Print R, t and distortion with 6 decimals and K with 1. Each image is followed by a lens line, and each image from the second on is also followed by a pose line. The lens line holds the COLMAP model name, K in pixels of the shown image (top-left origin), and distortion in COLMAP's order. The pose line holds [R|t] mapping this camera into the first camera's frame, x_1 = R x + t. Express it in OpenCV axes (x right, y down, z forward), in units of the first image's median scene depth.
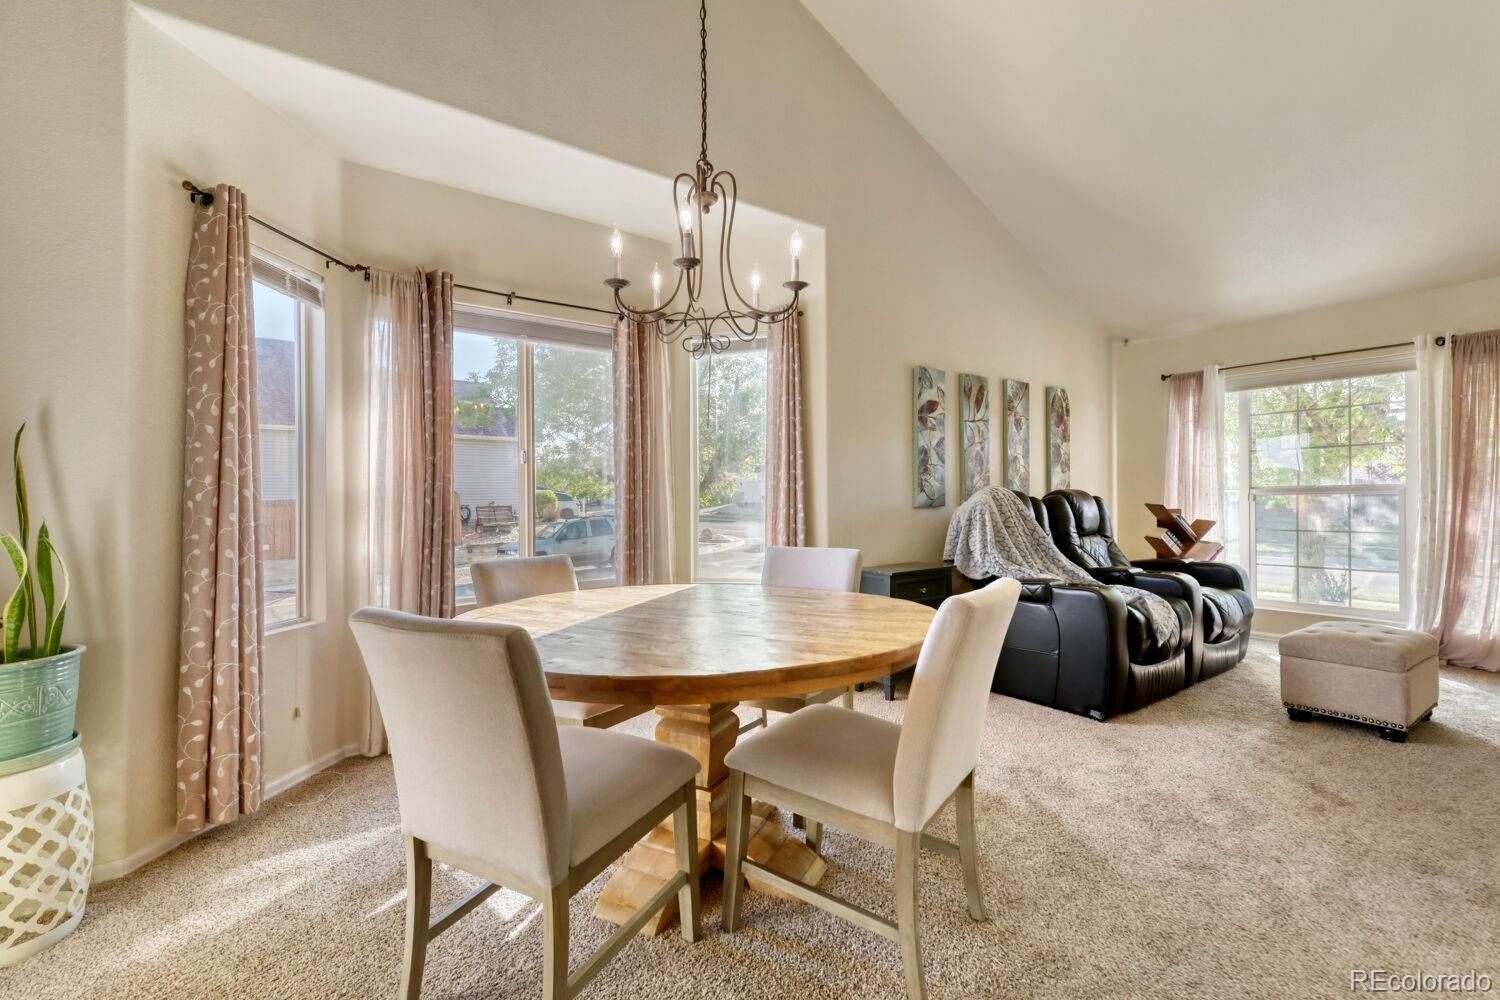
lens RADIAL K [[646.2, 0, 756.9], [0, 646.2, 493.3], [0, 0, 1]] dist [0.008808, -0.004411]
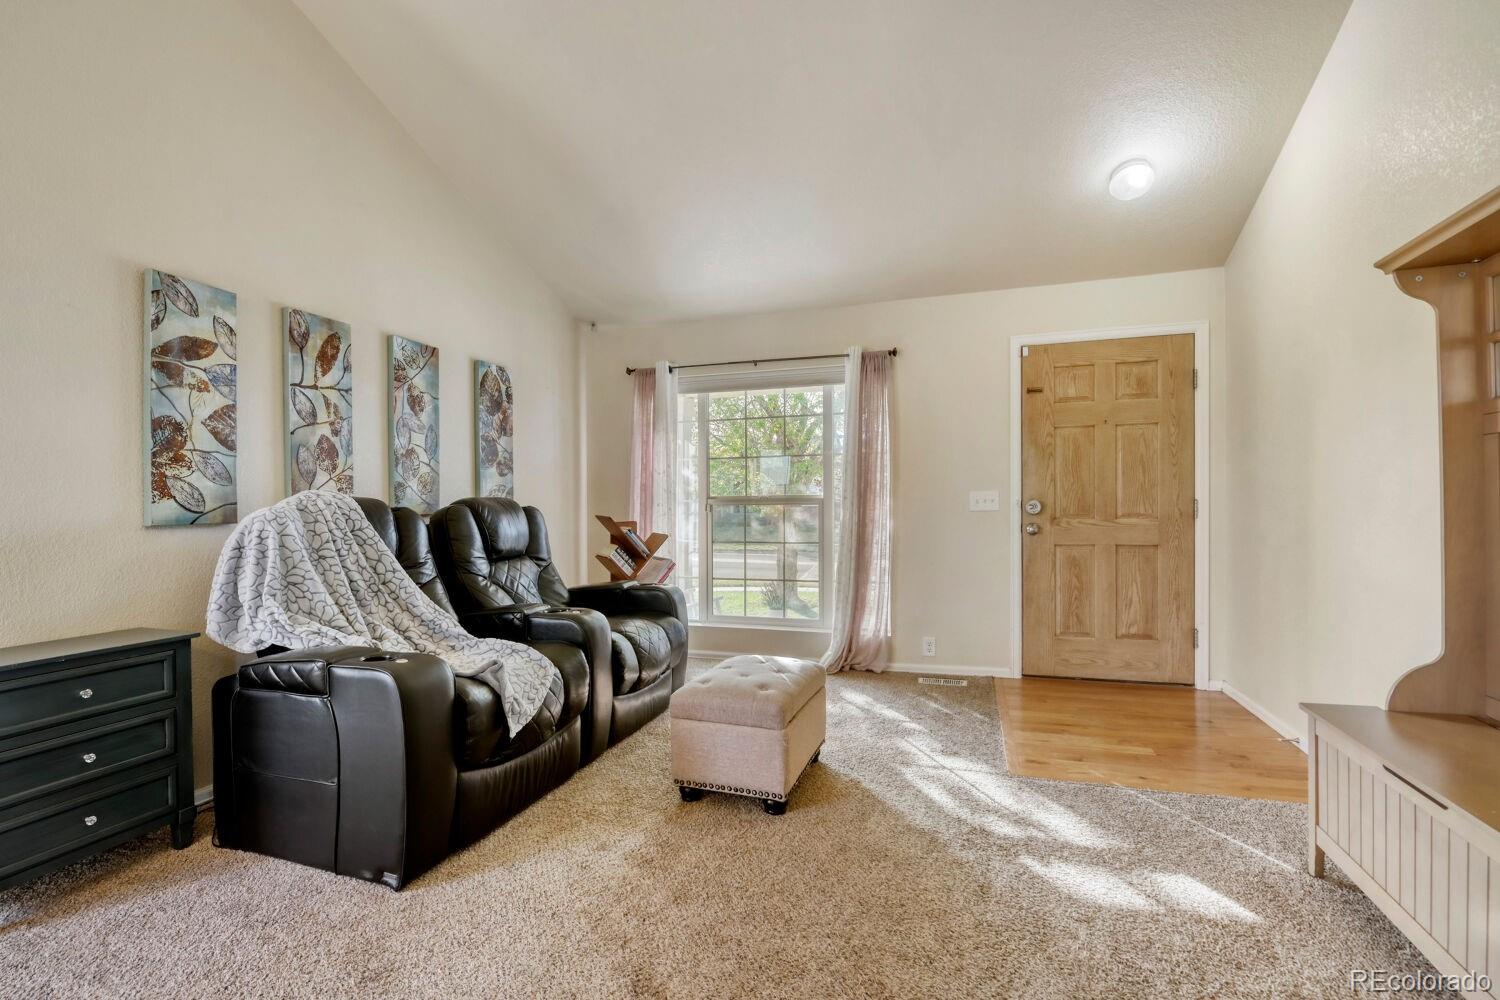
lens RADIAL K [[646.2, 0, 749.5], [0, 646.2, 508.0], [0, 0, 1]] dist [0.008808, -0.004411]
pose [[0.815689, 0.001621, 0.578489, 0.330734], [-0.006876, 0.999953, 0.006894, -0.001327], [-0.578450, -0.009601, 0.815661, 0.247784]]
